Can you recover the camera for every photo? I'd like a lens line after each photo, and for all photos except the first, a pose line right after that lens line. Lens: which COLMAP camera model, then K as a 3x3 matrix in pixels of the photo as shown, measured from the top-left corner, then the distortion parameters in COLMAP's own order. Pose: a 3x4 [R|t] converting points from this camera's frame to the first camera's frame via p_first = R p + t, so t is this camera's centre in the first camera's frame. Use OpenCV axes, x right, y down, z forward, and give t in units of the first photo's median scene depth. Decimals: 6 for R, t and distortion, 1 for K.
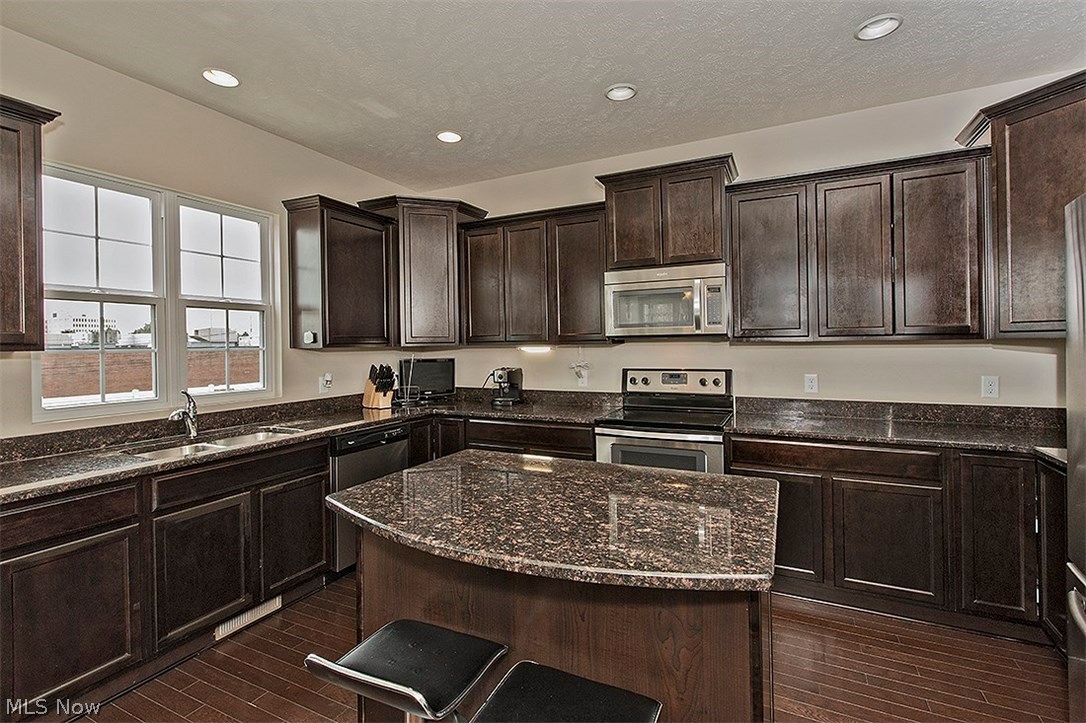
lens RADIAL K [[495.2, 0, 551.9], [0, 495.2, 339.6], [0, 0, 1]] dist [0.004816, 0.000755]
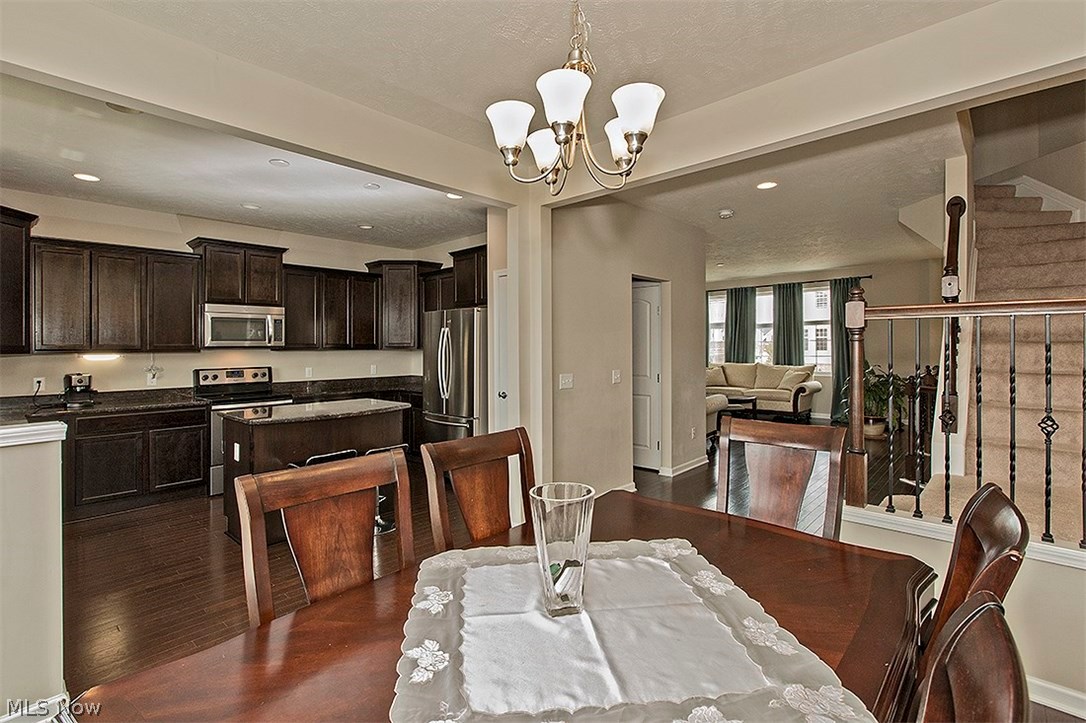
lens RADIAL K [[495.2, 0, 529.4], [0, 495.2, 346.7], [0, 0, 1]] dist [0.004816, 0.000755]
pose [[0.289409, 0.013219, 0.957114, -1.023582], [0.001073, 0.999900, -0.014134, 0.015393], [-0.957205, 0.005118, 0.289365, -0.358913]]
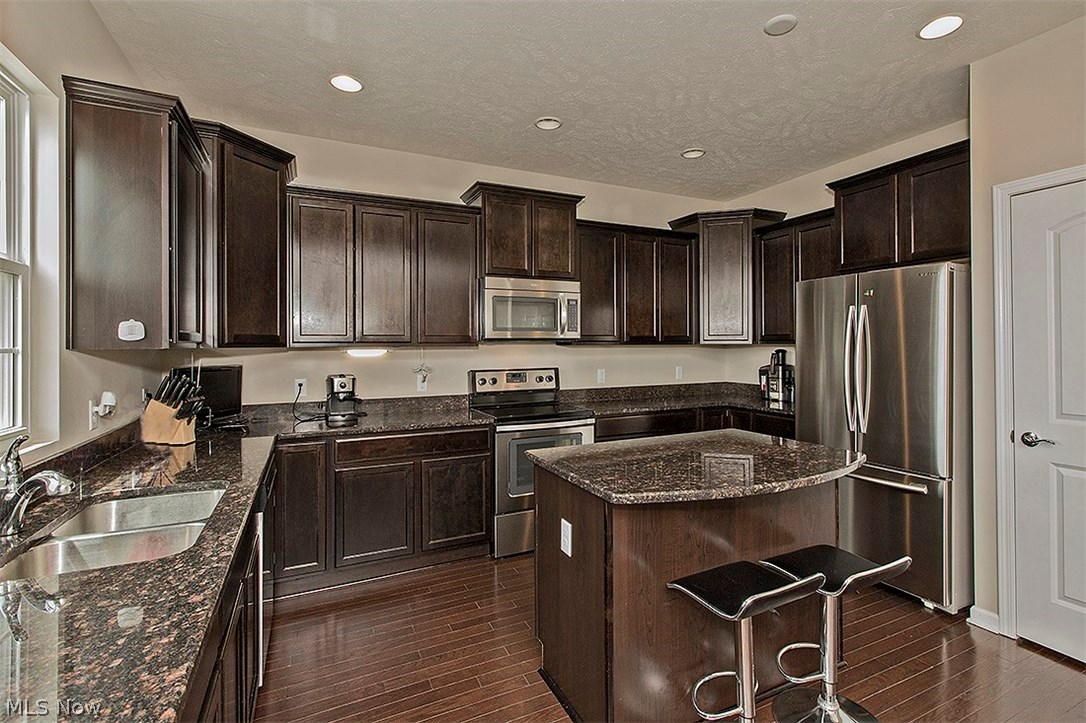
lens RADIAL K [[495.2, 0, 547.0], [0, 495.2, 351.6], [0, 0, 1]] dist [0.004816, 0.000755]
pose [[0.622893, -0.000410, 0.782307, -0.612403], [-0.007987, 0.999944, 0.006884, 0.011936], [-0.782266, -0.010536, 0.622856, 0.253497]]
